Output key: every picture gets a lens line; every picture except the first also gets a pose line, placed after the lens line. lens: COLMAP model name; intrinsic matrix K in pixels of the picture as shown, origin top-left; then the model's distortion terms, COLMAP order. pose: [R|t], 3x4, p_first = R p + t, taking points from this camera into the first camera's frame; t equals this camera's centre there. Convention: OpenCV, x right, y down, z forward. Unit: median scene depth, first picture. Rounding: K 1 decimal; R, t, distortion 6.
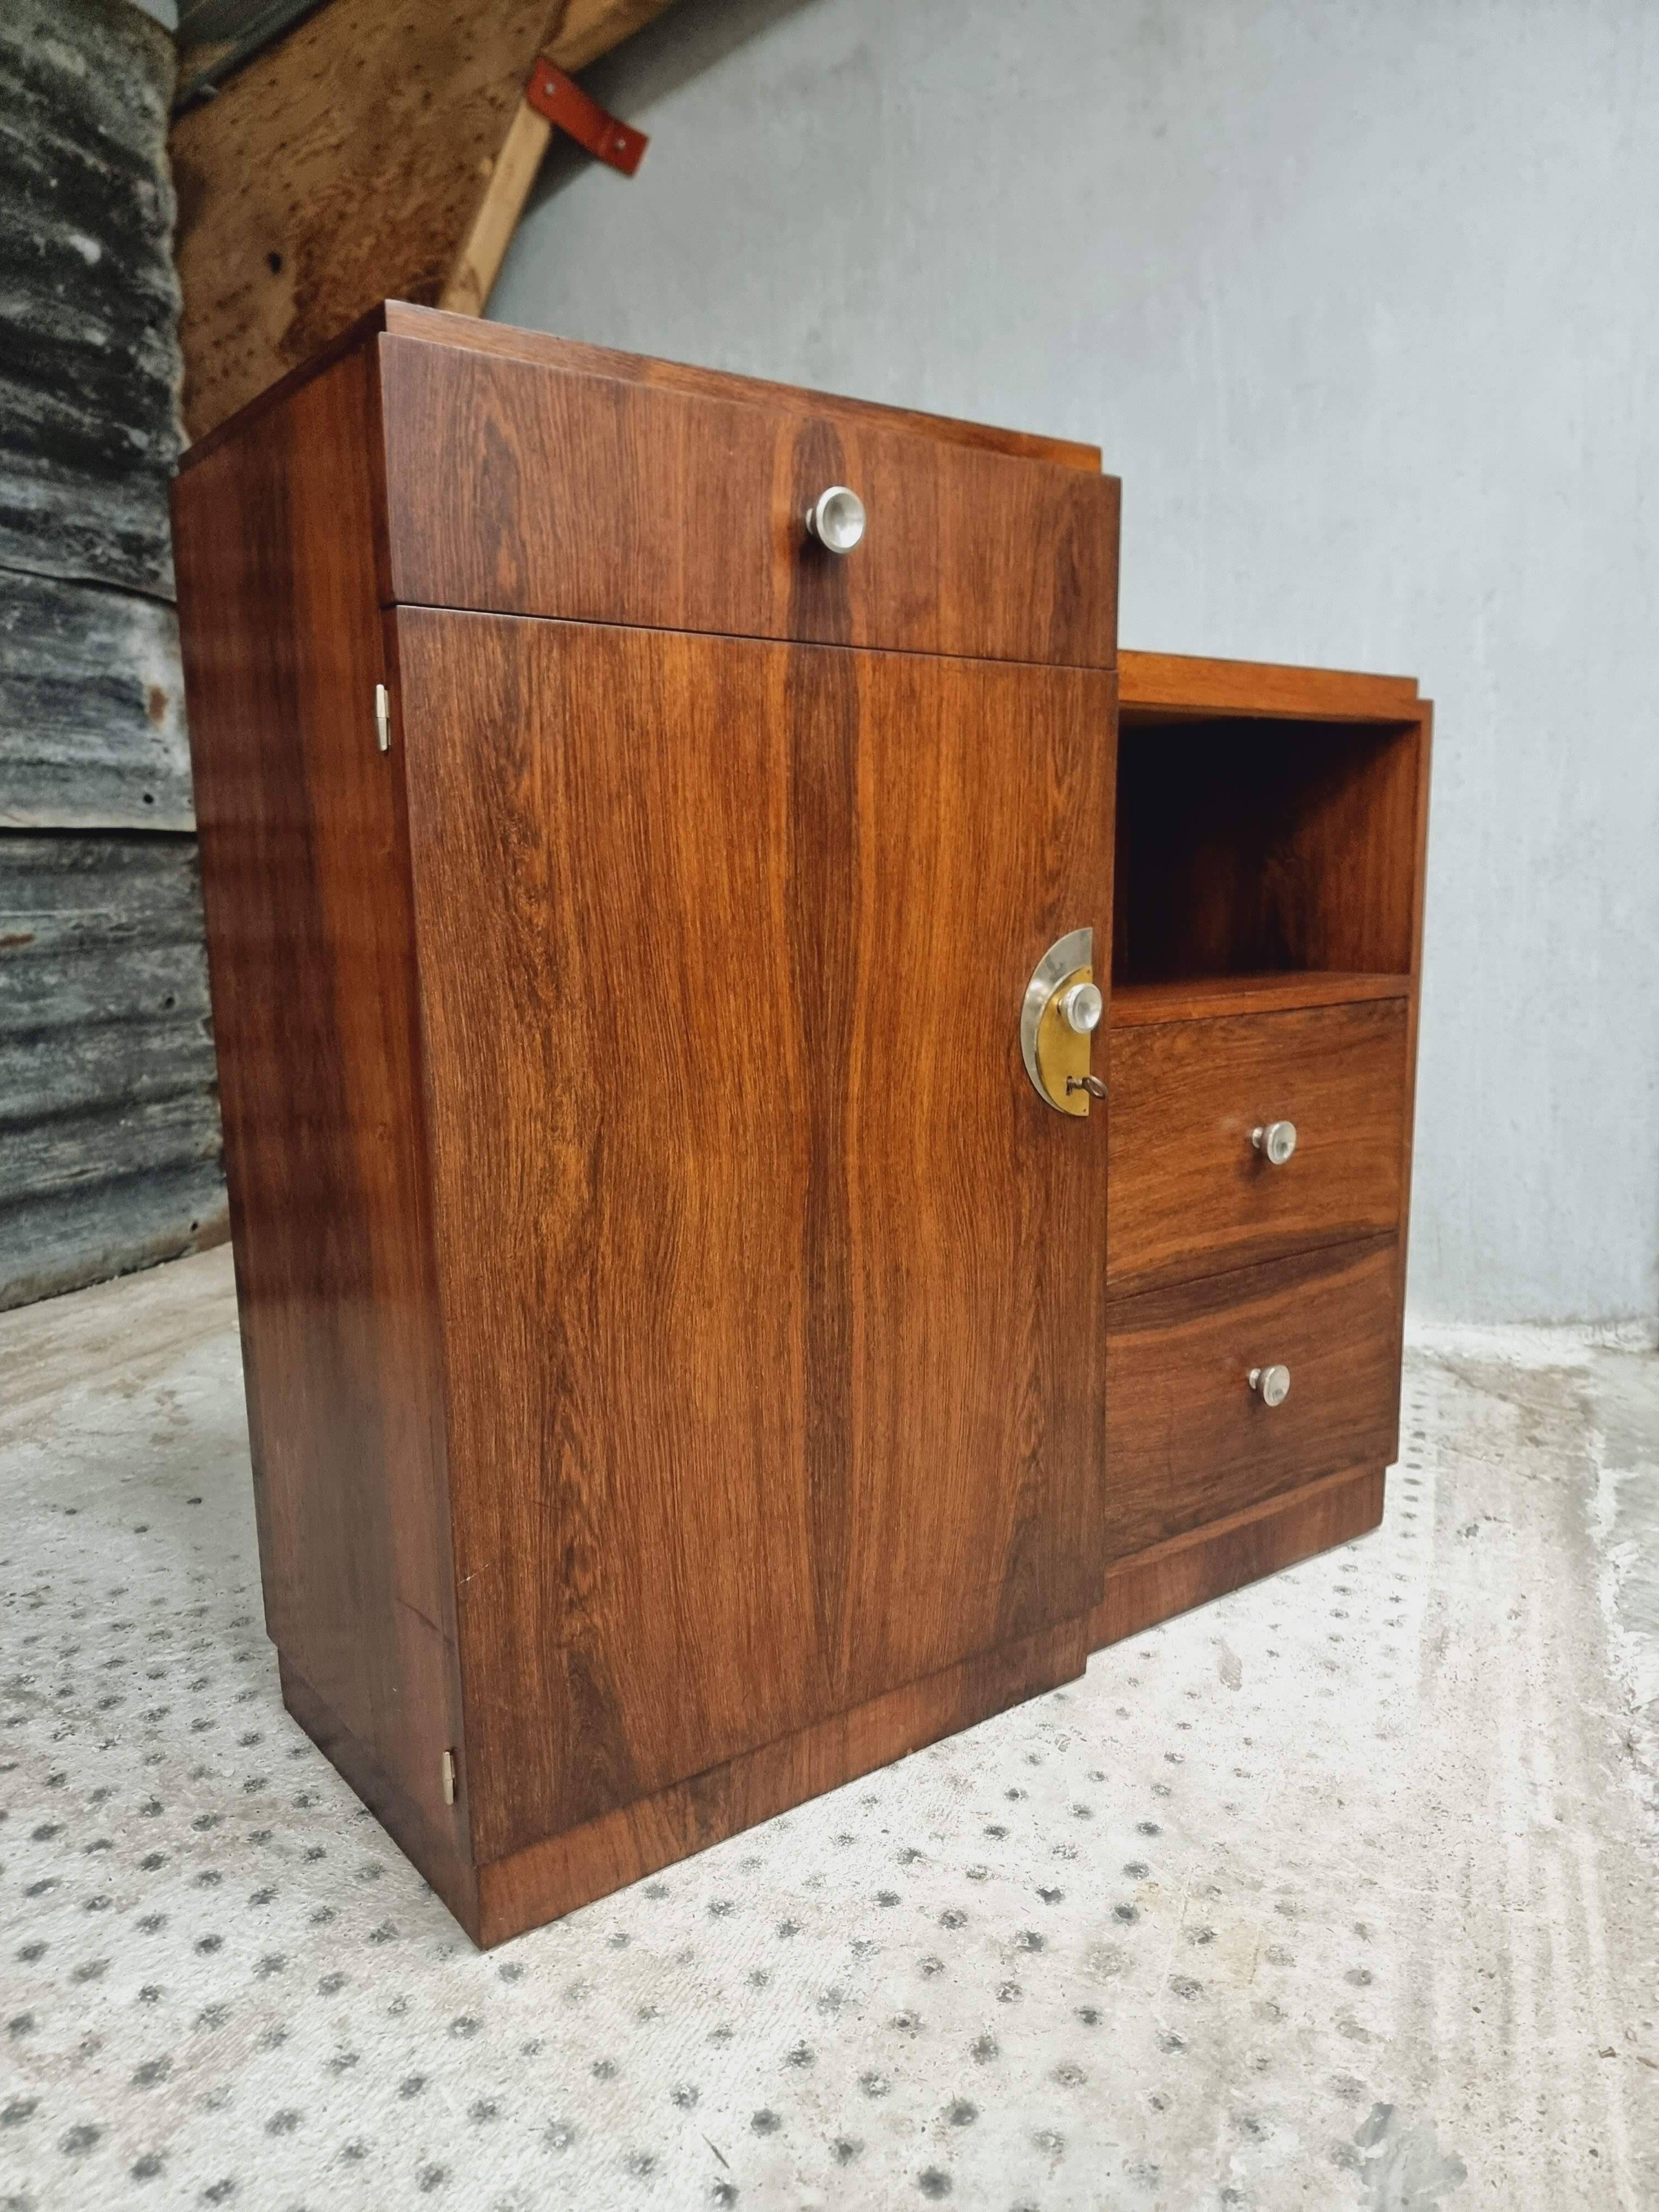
lens RADIAL K [[1563.5, 0, 825.2], [0, 1563.5, 1127.0], [0, 0, 1]] dist [0.075355, -0.076591]
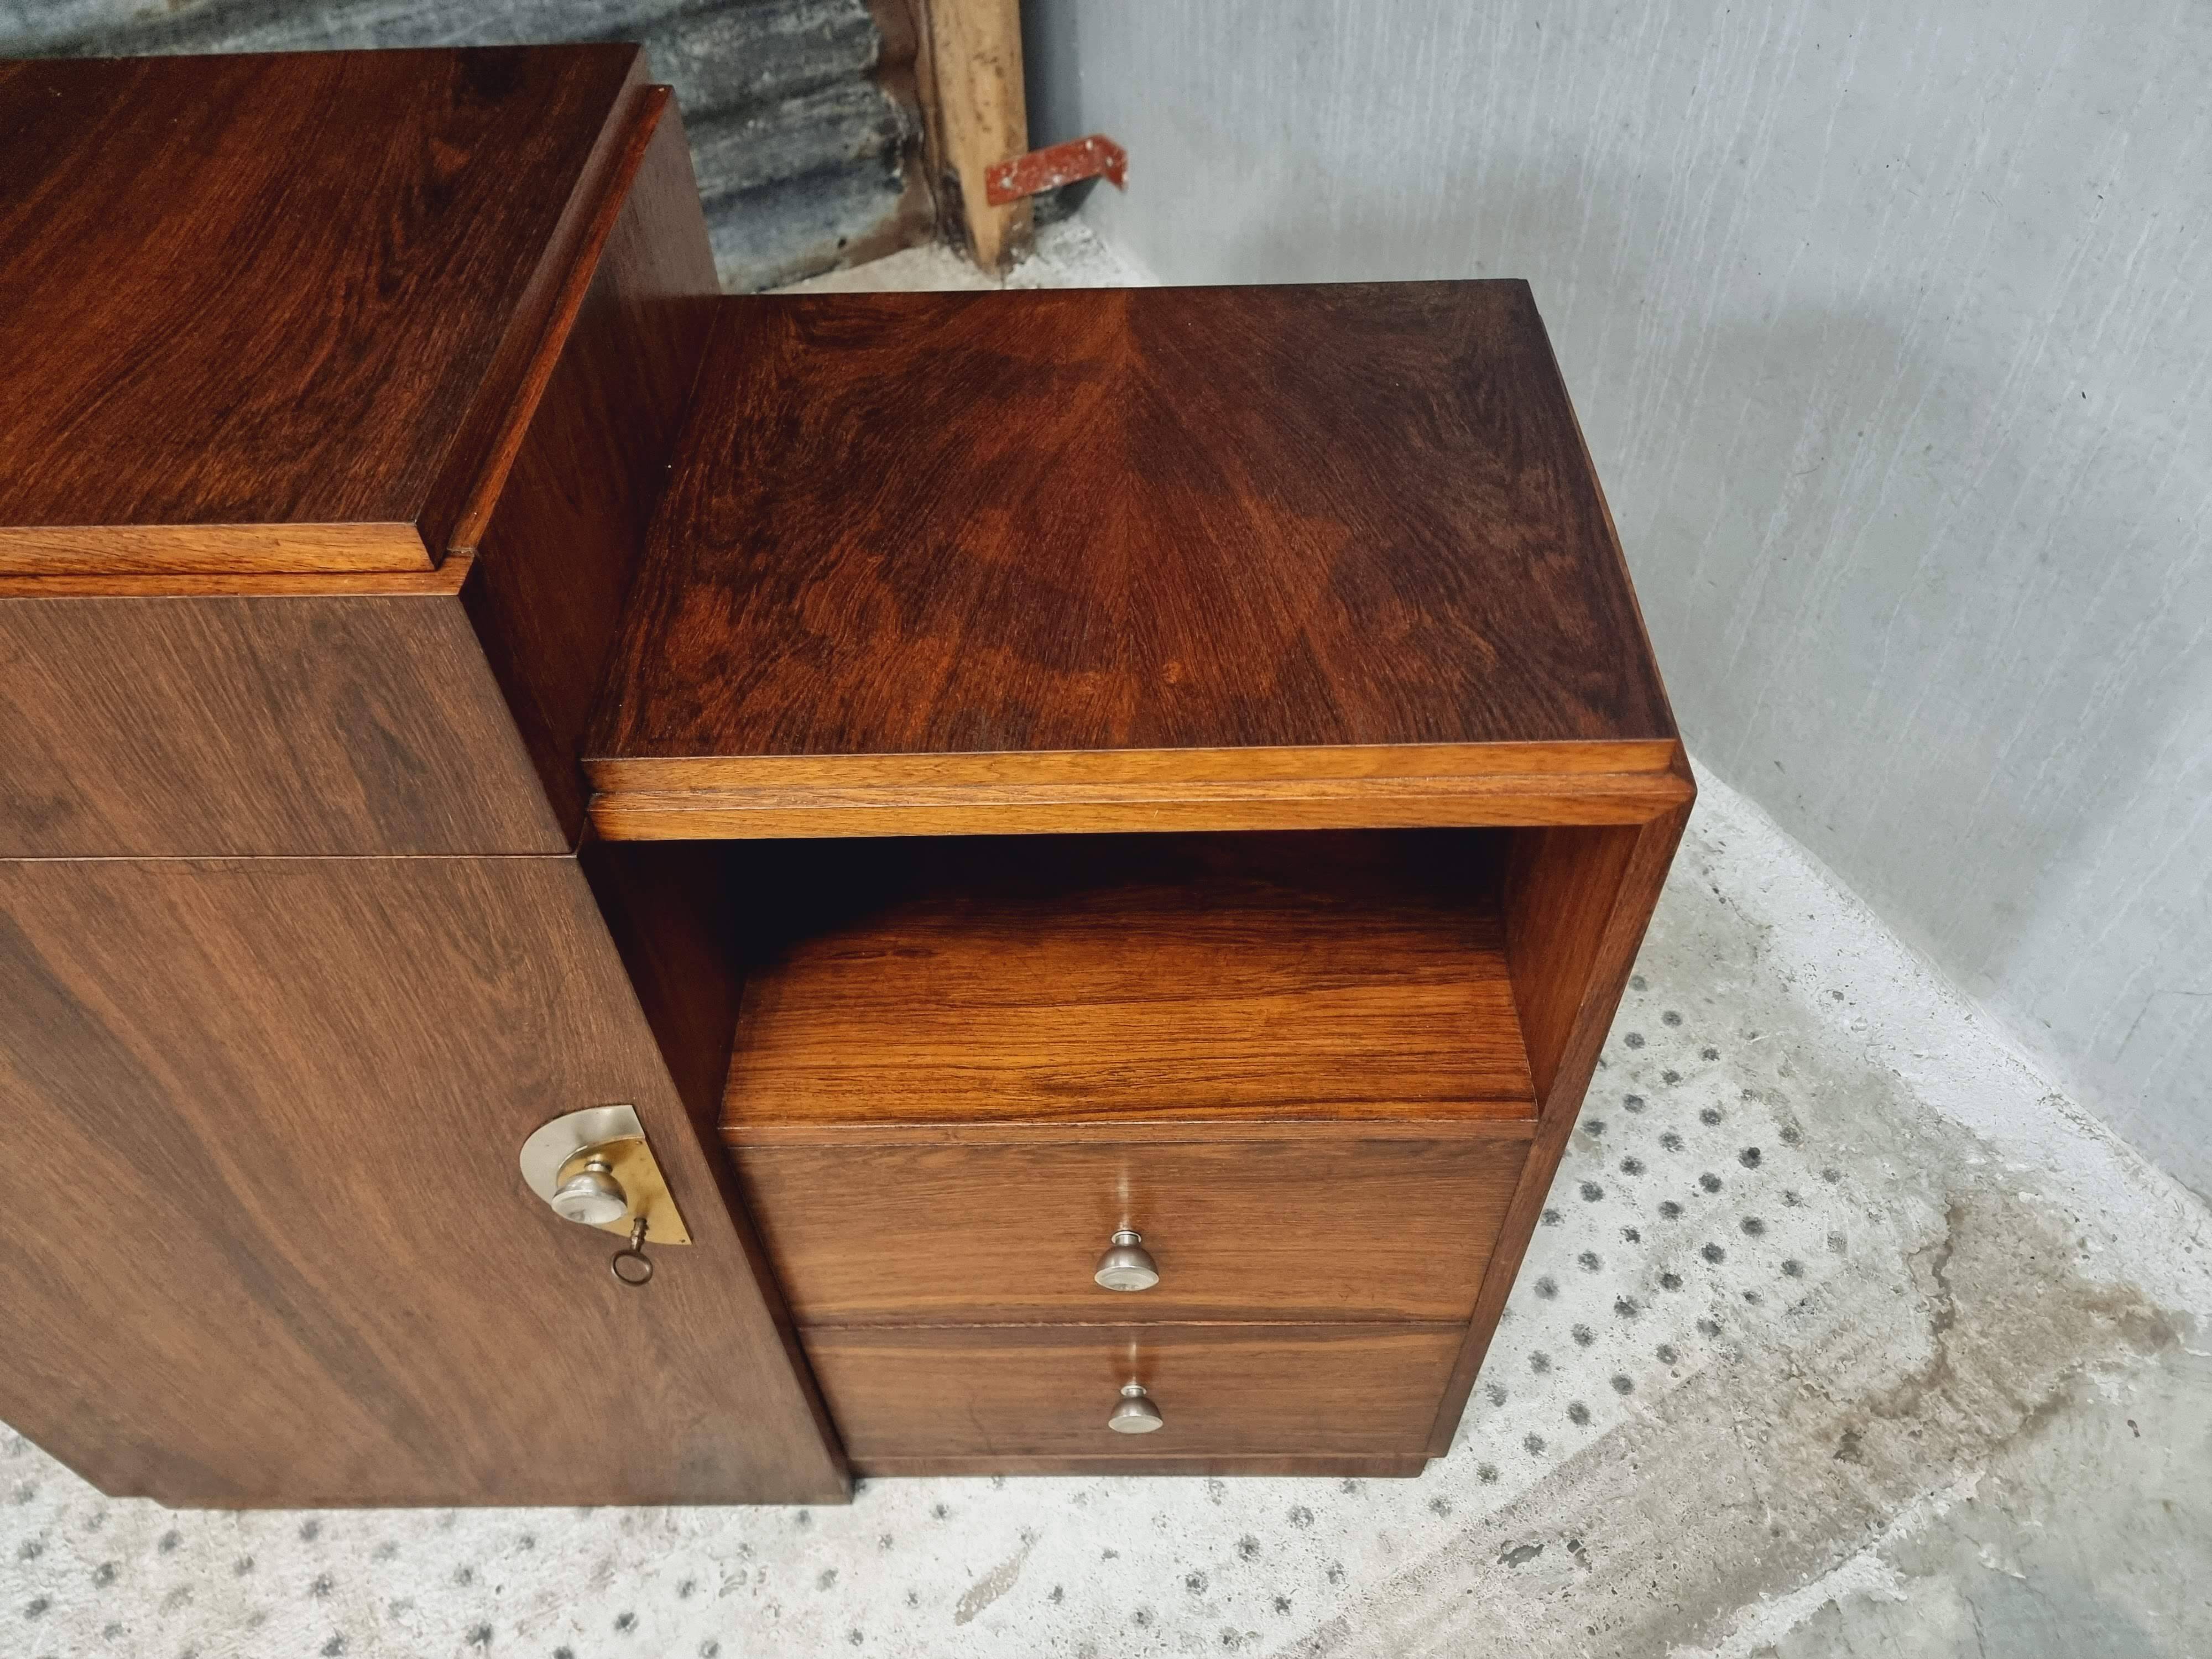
lens RADIAL K [[1563.5, 0, 1104.9], [0, 1563.5, 829.6], [0, 0, 1]] dist [0.075355, -0.076591]
pose [[0.792259, 0.455706, -0.405781, 0.588031], [-0.089280, 0.744429, 0.661706, -0.723151], [0.603618, -0.488014, 0.630466, 0.835989]]
